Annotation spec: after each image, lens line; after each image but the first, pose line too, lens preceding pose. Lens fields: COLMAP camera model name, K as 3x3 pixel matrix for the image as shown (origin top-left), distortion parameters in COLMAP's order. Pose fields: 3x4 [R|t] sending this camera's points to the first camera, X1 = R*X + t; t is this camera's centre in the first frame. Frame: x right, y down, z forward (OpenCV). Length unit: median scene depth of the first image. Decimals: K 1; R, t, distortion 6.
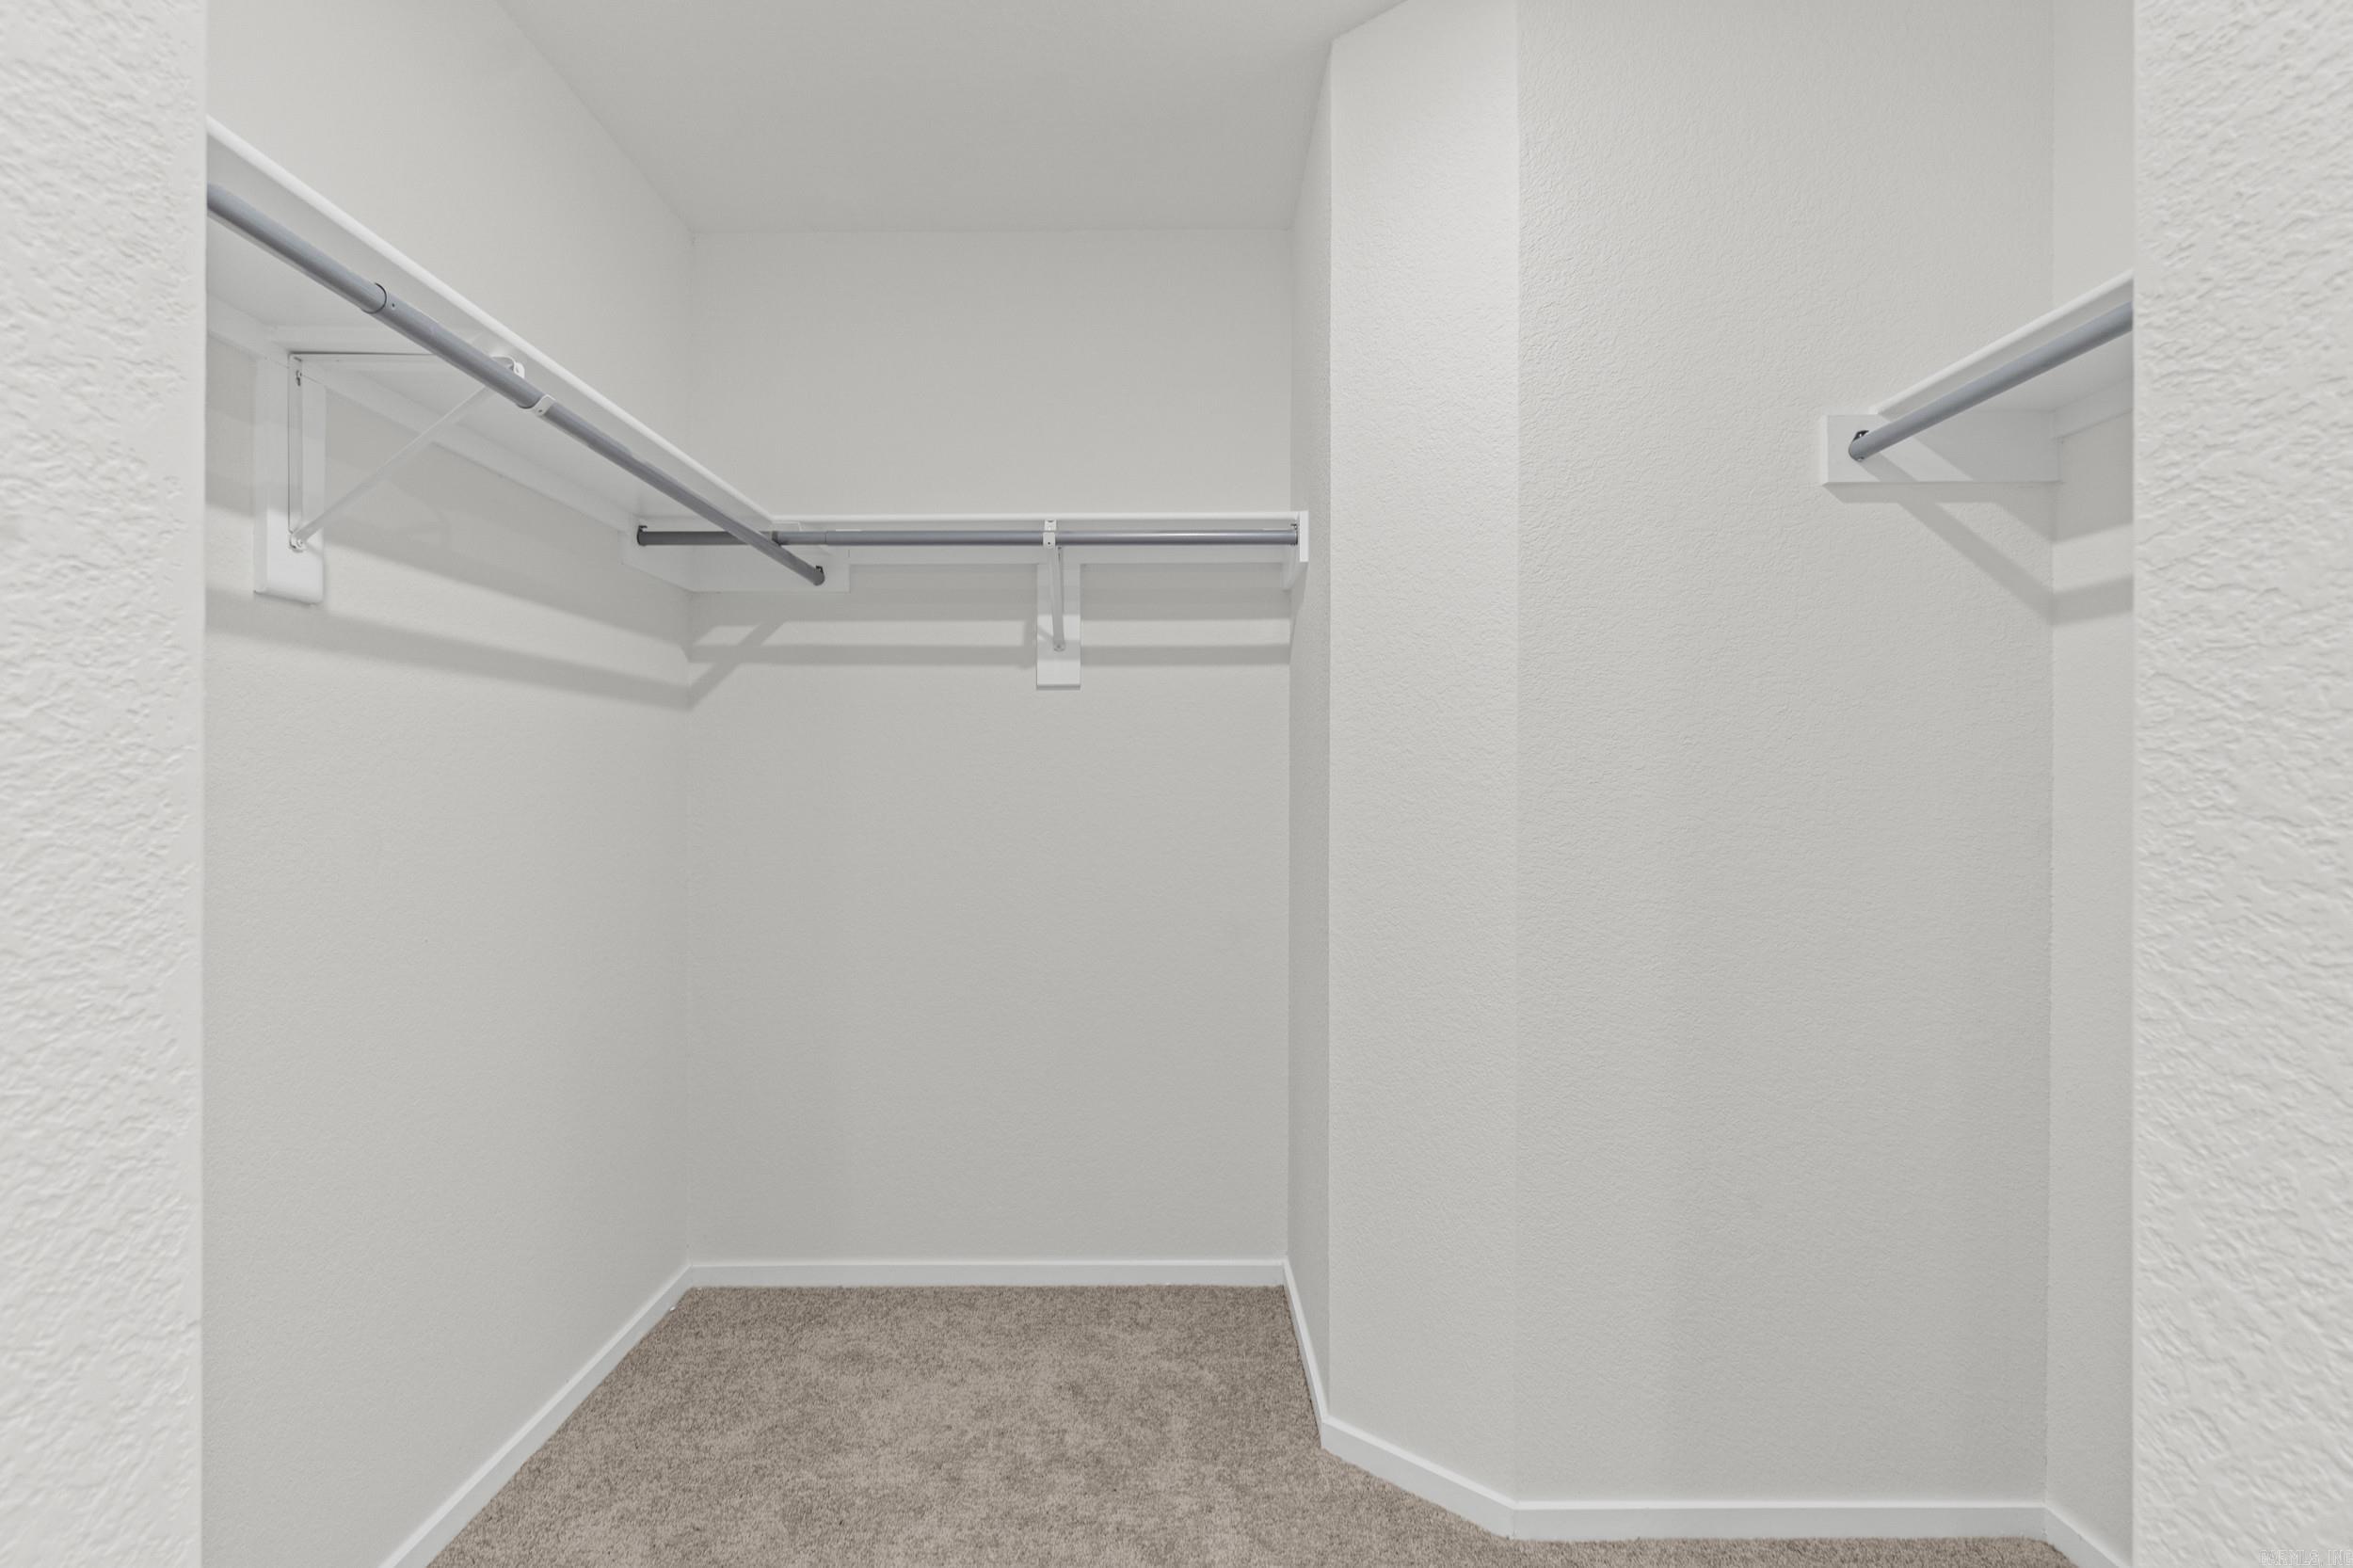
lens RADIAL K [[1188.9, 0, 1171.7], [0, 1188.9, 782.3], [0, 0, 1]] dist [-0.003390, 0.001826]
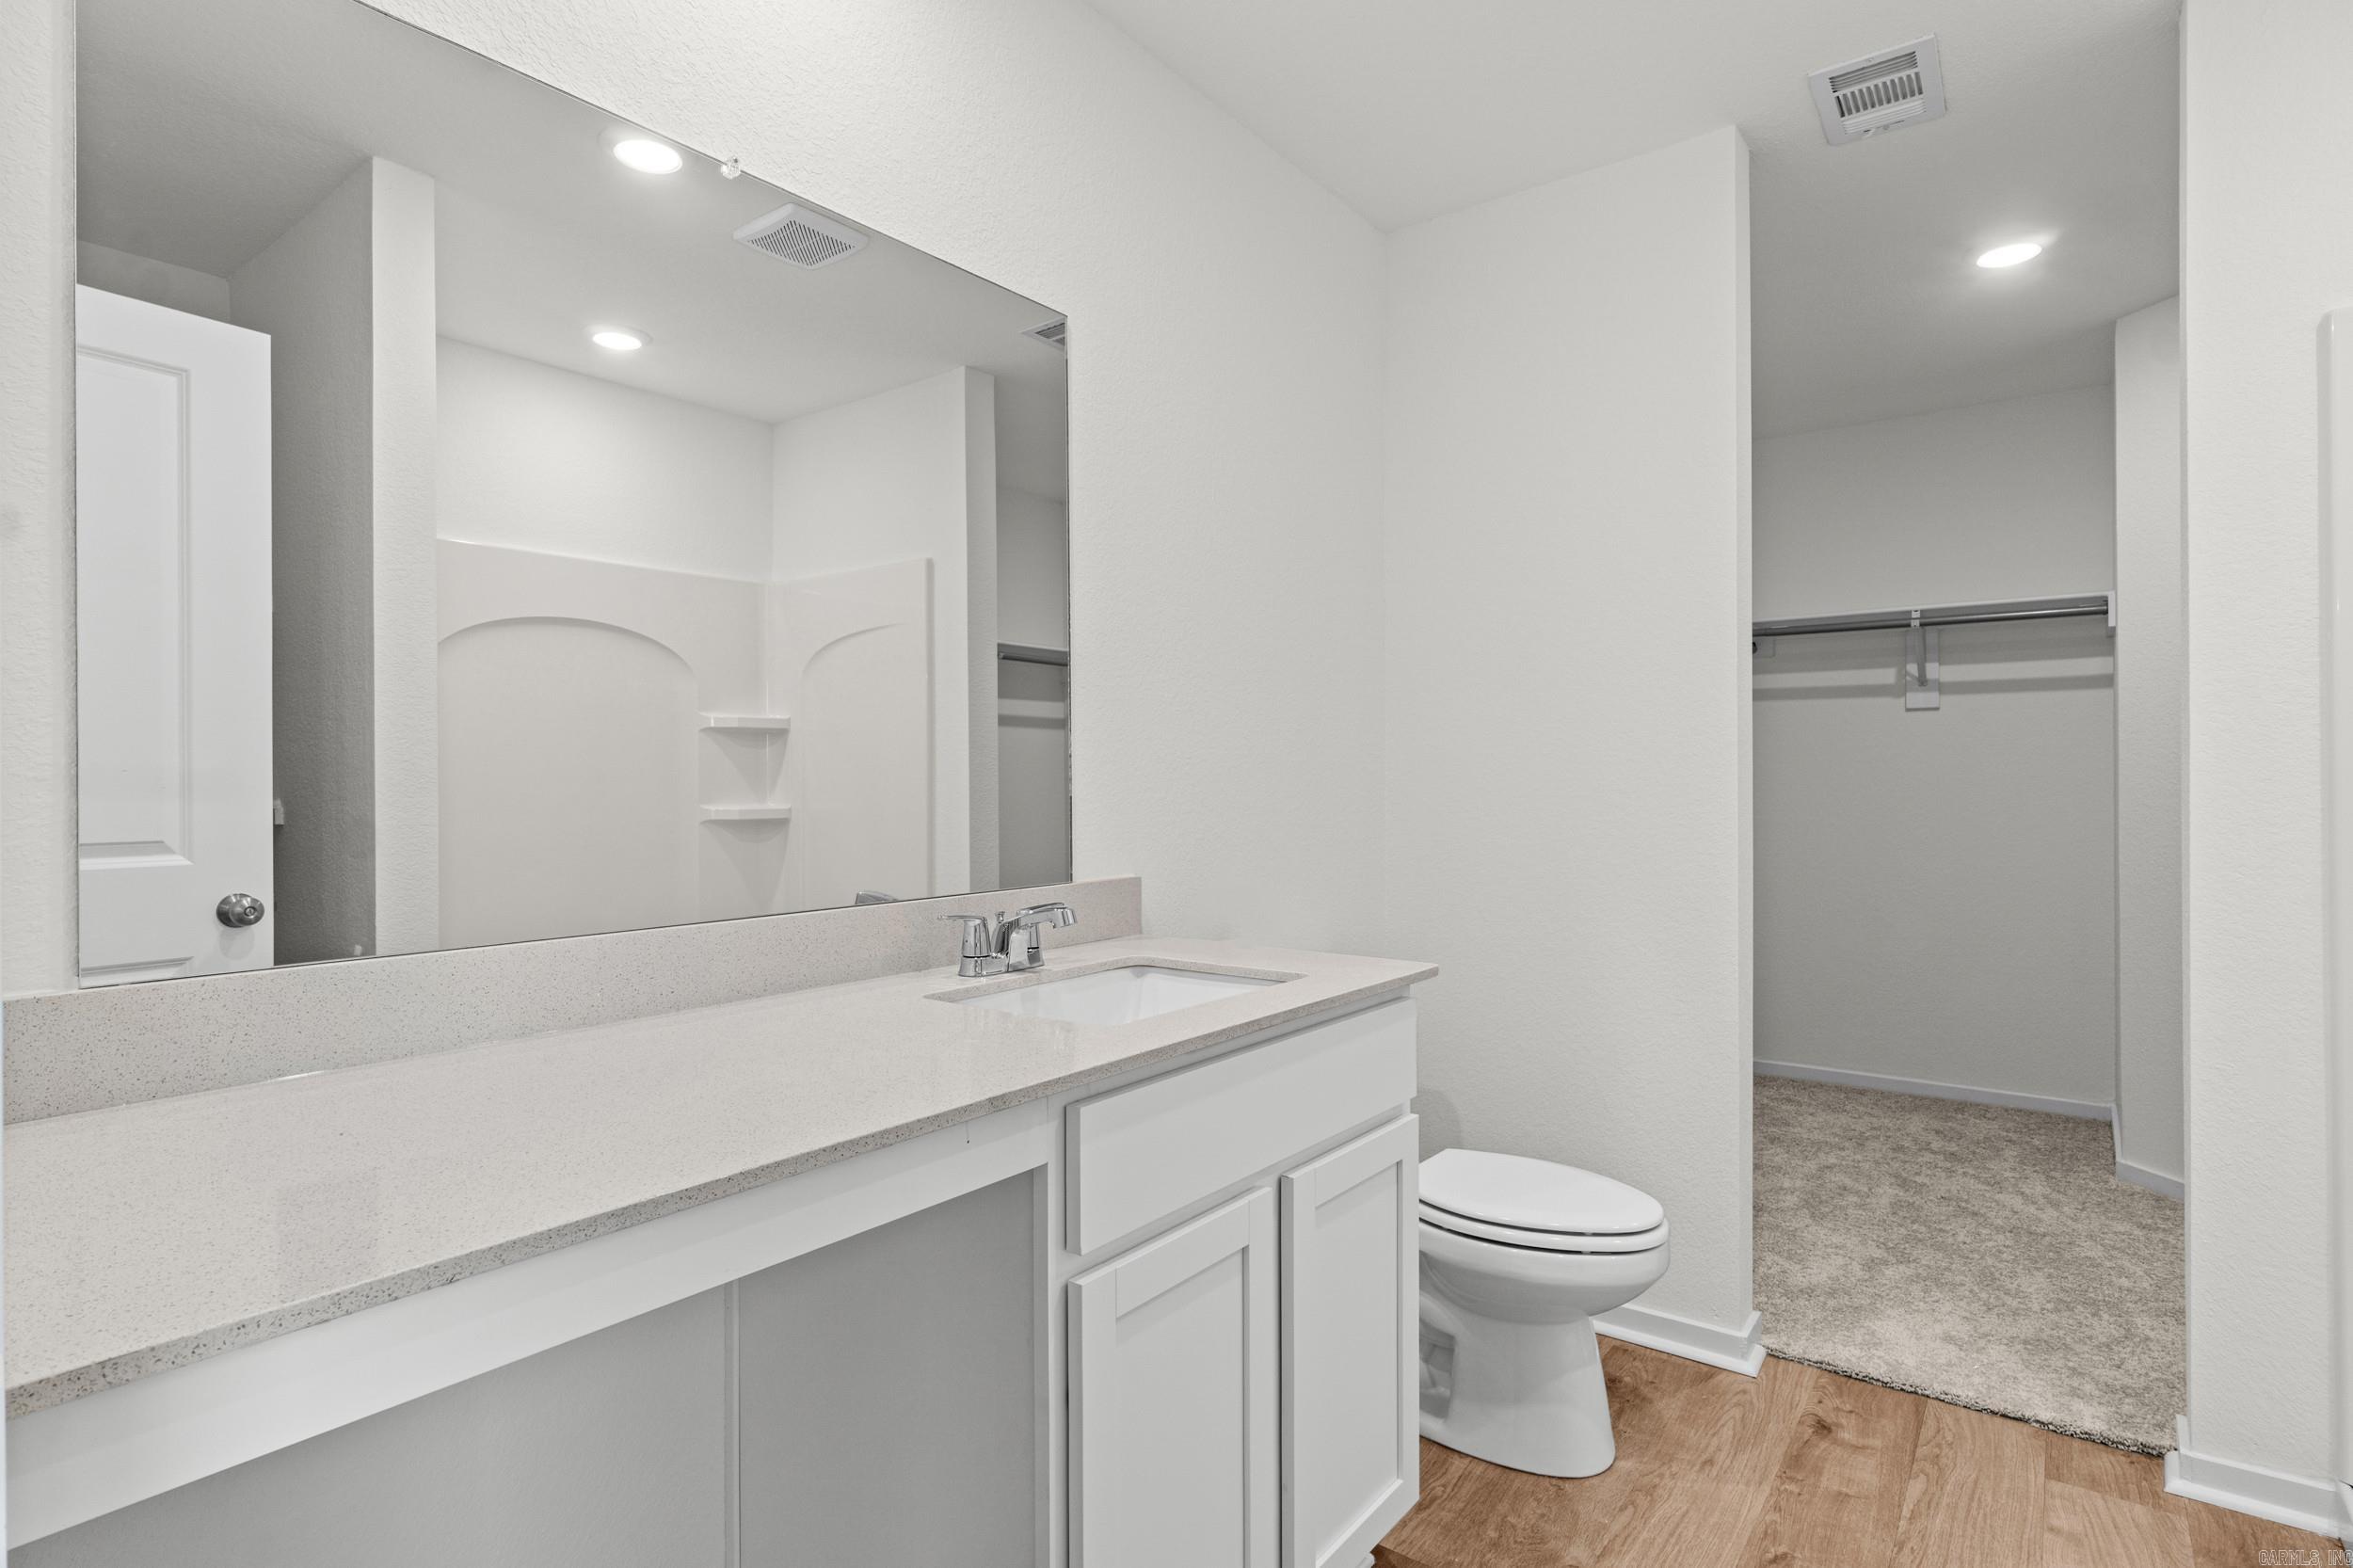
lens RADIAL K [[1188.9, 0, 1158.6], [0, 1188.9, 772.2], [0, 0, 1]] dist [-0.003390, 0.001826]
pose [[0.785801, -0.006620, -0.618443, 0.089401], [0.005682, 0.999978, -0.003484, -0.000372], [0.618453, -0.000776, 0.785822, -0.943280]]
